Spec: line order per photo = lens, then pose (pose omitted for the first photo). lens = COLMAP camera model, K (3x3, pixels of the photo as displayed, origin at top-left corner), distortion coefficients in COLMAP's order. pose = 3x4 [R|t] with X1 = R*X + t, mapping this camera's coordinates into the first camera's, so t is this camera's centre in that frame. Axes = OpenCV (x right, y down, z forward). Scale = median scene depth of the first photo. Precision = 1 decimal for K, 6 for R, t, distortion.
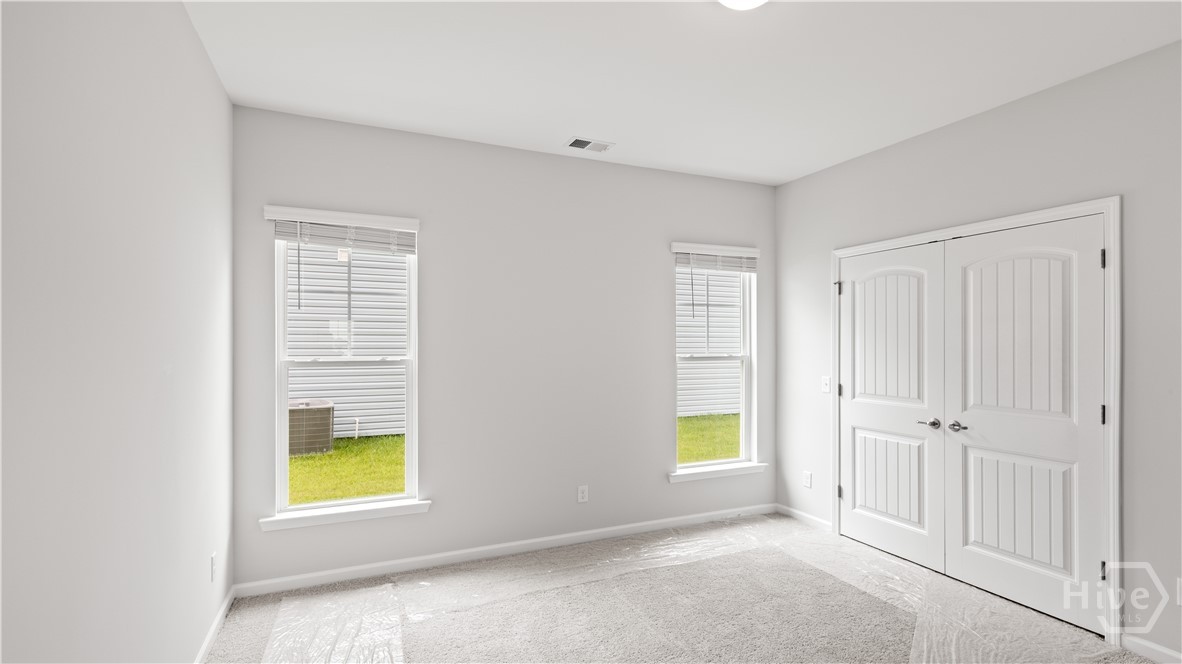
lens RADIAL K [[564.3, 0, 587.3], [0, 564.3, 348.6], [0, 0, 1]] dist [0.003023, 0.002798]
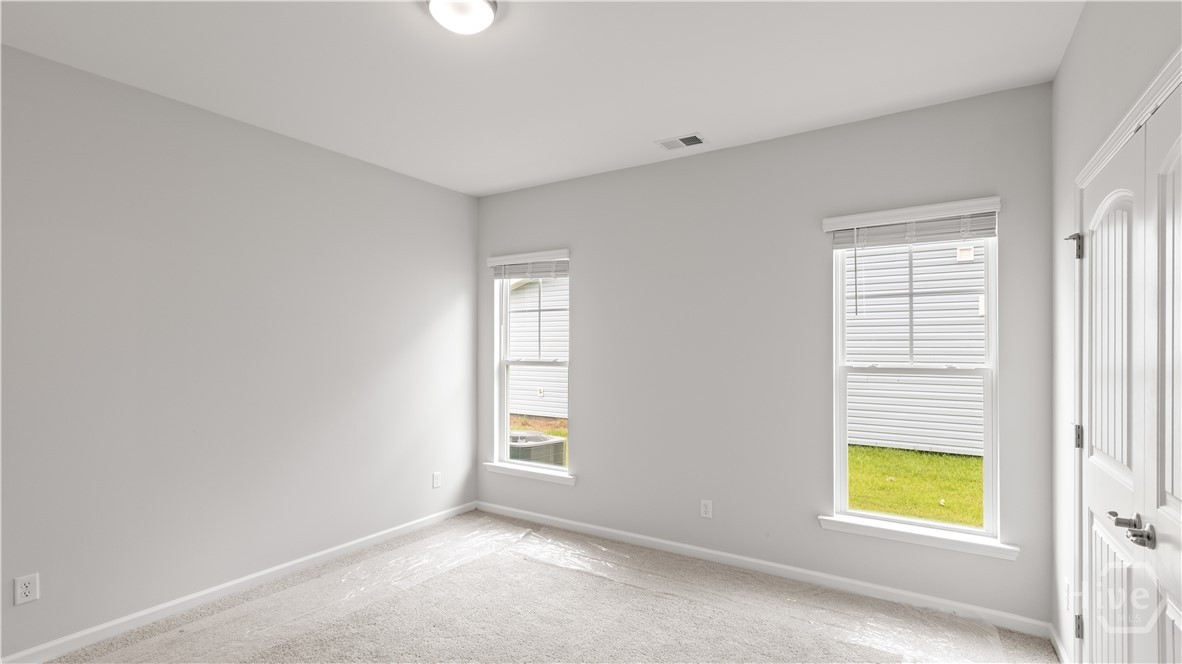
lens RADIAL K [[564.3, 0, 562.8], [0, 564.3, 346.1], [0, 0, 1]] dist [0.003023, 0.002798]
pose [[0.512977, -0.002337, -0.858399, 0.595021], [-0.010570, 0.999903, -0.009039, -0.001862], [0.858337, 0.013710, 0.512902, 0.272485]]
